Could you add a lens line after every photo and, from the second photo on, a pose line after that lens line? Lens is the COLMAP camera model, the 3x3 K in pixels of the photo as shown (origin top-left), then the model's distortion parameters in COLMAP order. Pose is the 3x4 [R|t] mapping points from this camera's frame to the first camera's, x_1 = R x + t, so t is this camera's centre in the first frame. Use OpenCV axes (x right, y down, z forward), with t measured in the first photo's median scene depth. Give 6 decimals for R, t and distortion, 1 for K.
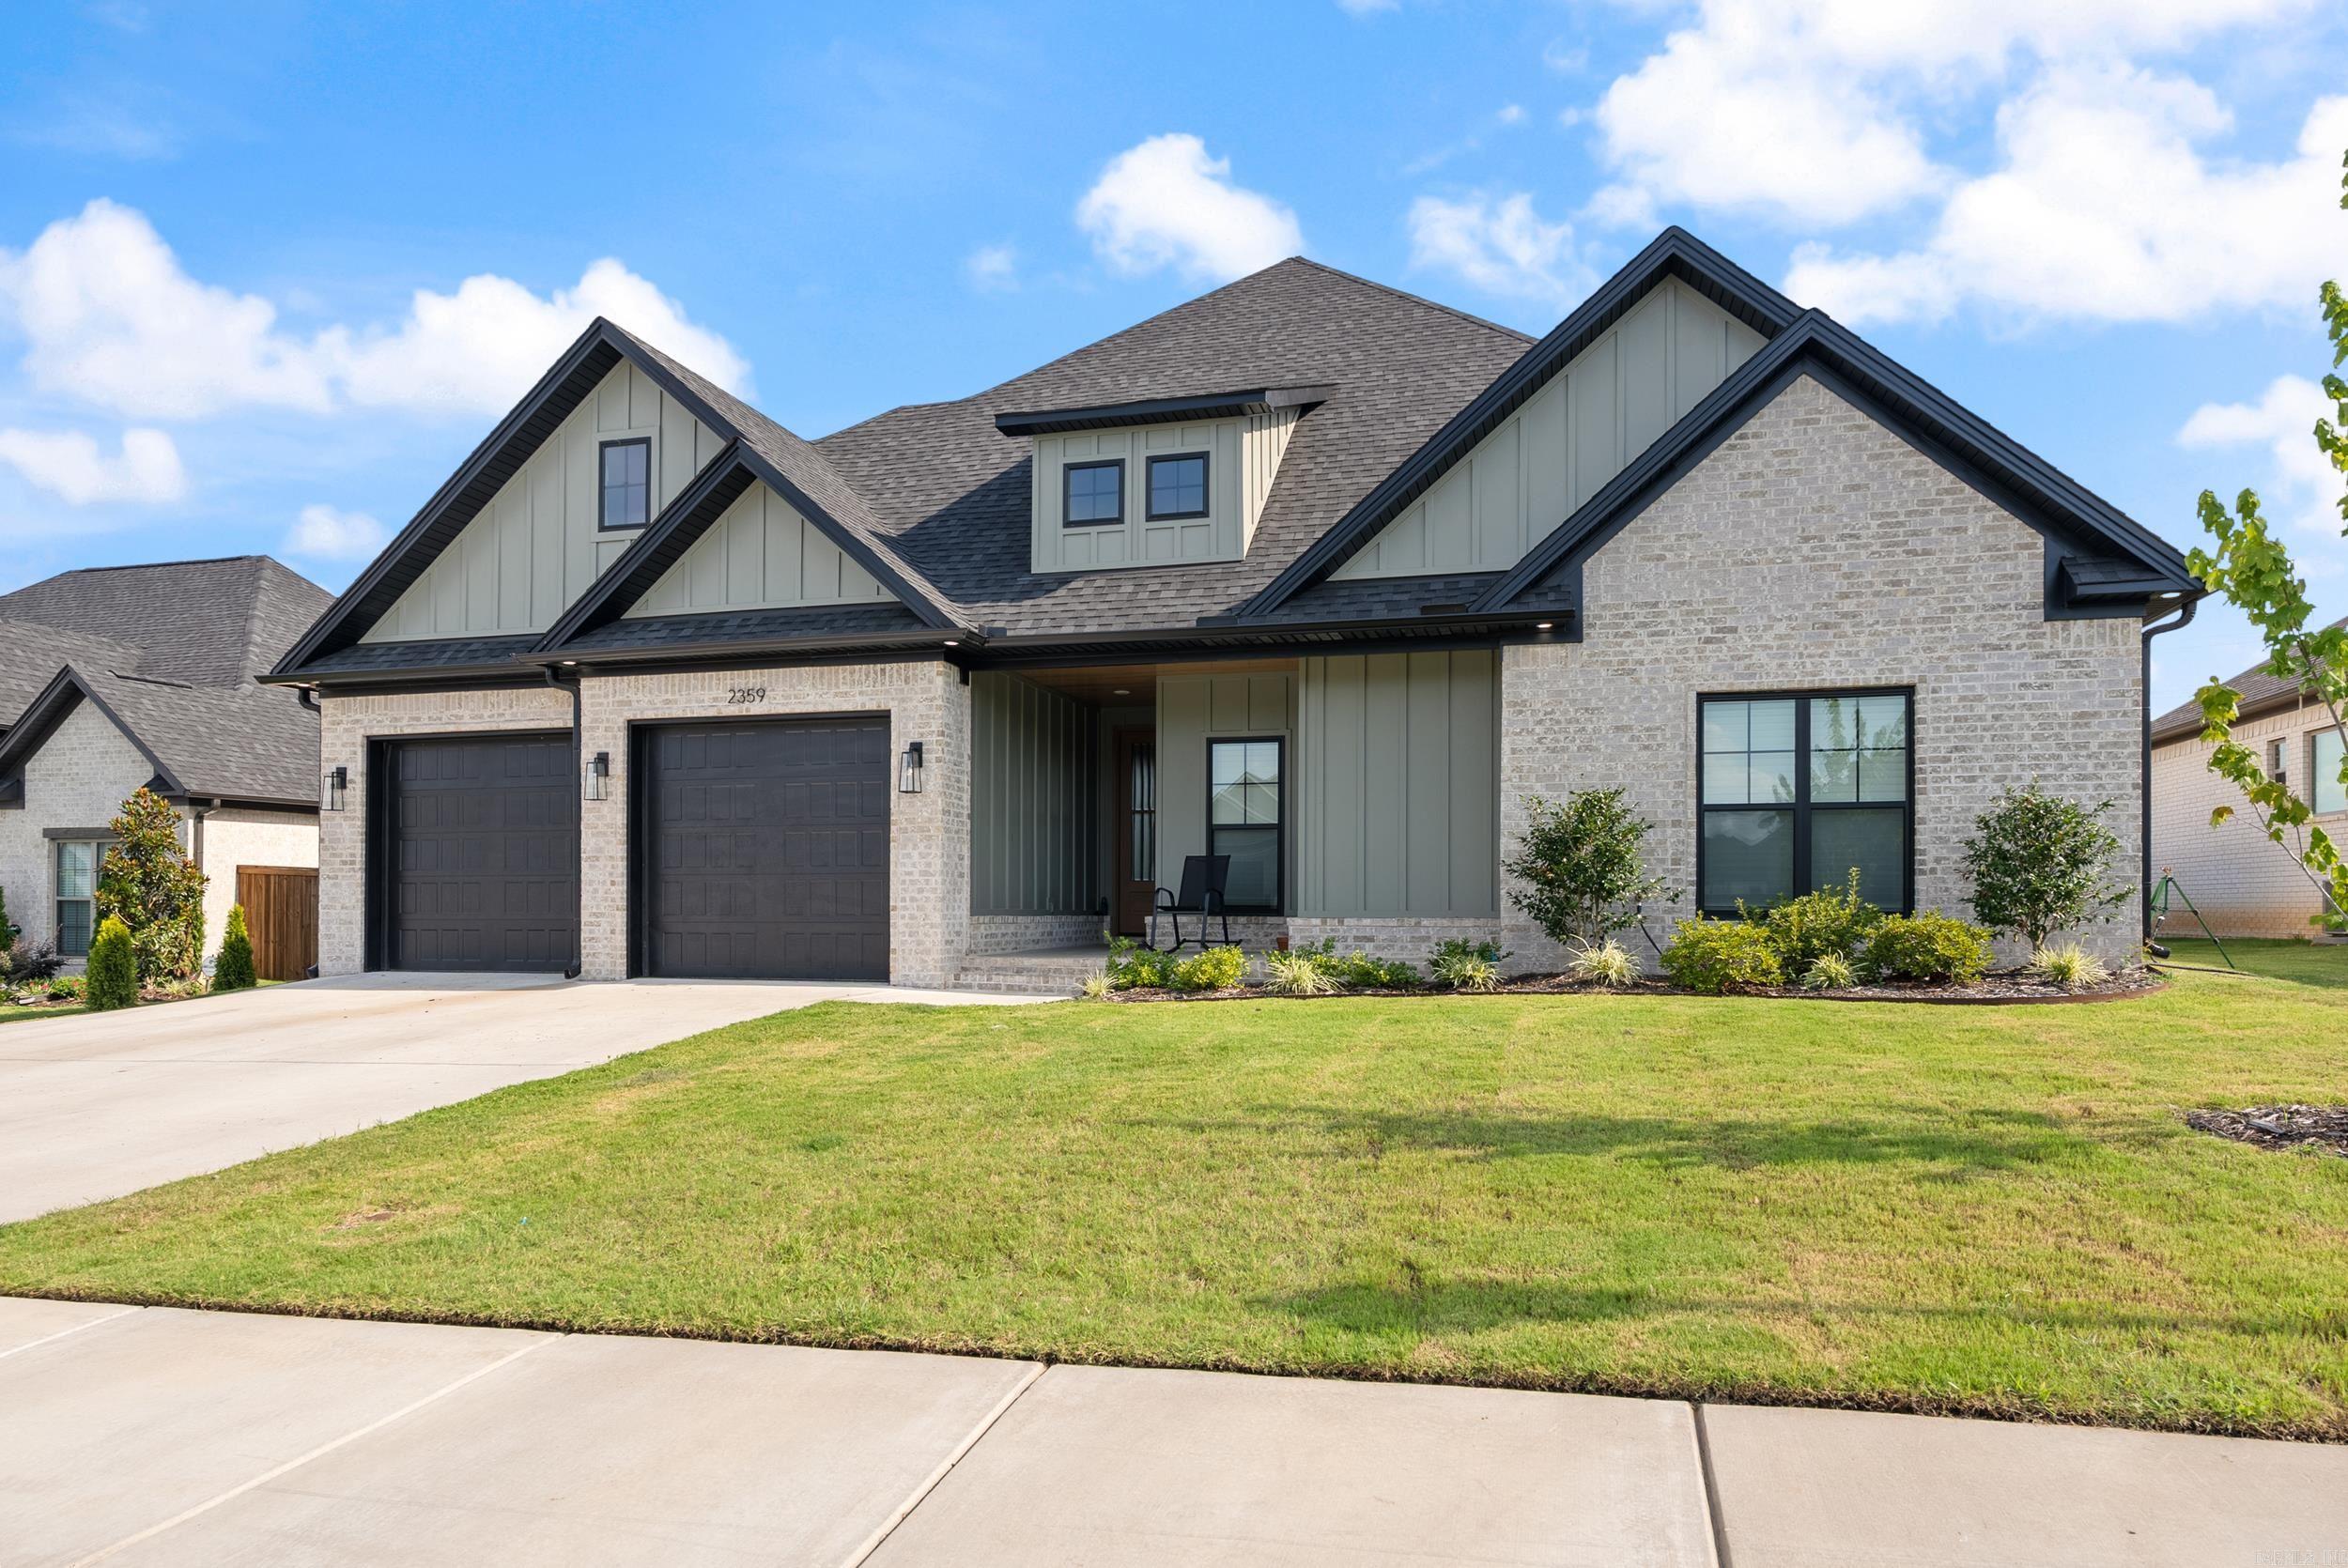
lens RADIAL K [[1451.7, 0, 1163.7], [0, 1451.7, 796.6], [0, 0, 1]] dist [-0.001302, -0.002047]
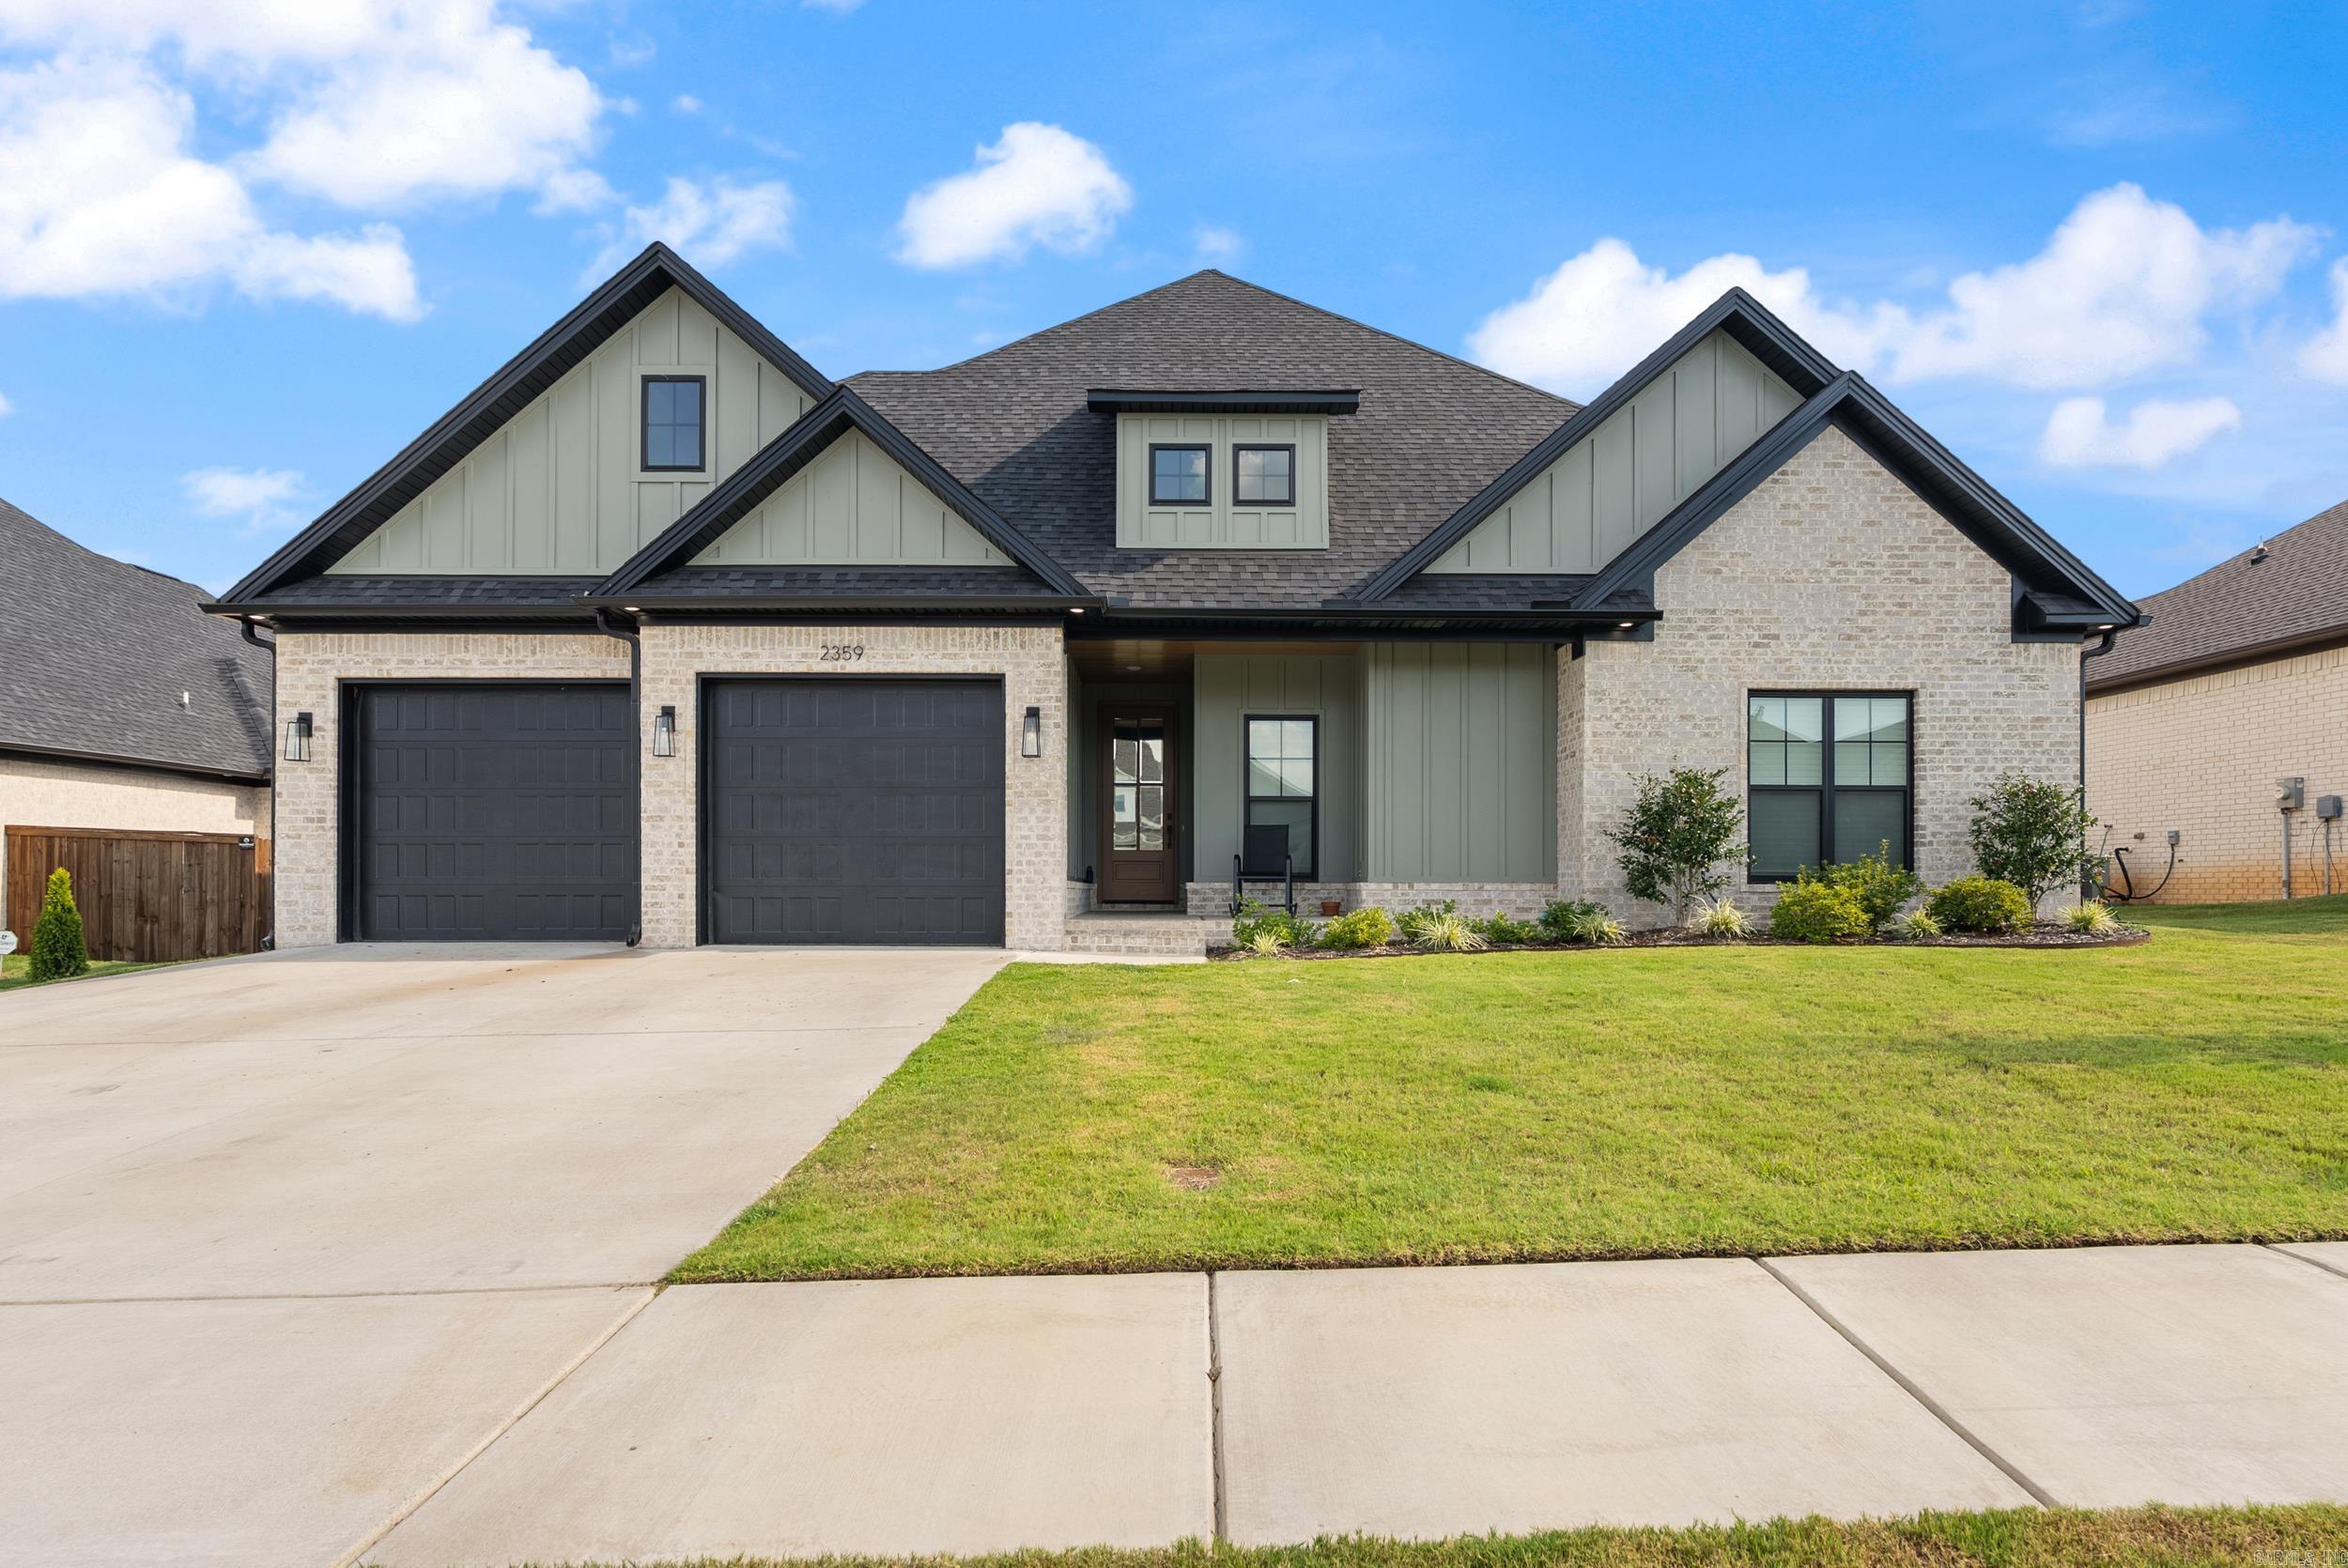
lens RADIAL K [[1367.5, 0, 1177.9], [0, 1367.5, 790.1], [0, 0, 1]] dist [-0.001895, 0.000353]
pose [[0.961110, 0.021052, 0.275361, -0.330263], [-0.022578, 0.999742, 0.002371, 0.015309], [-0.275240, -0.008496, 0.961338, 0.060122]]
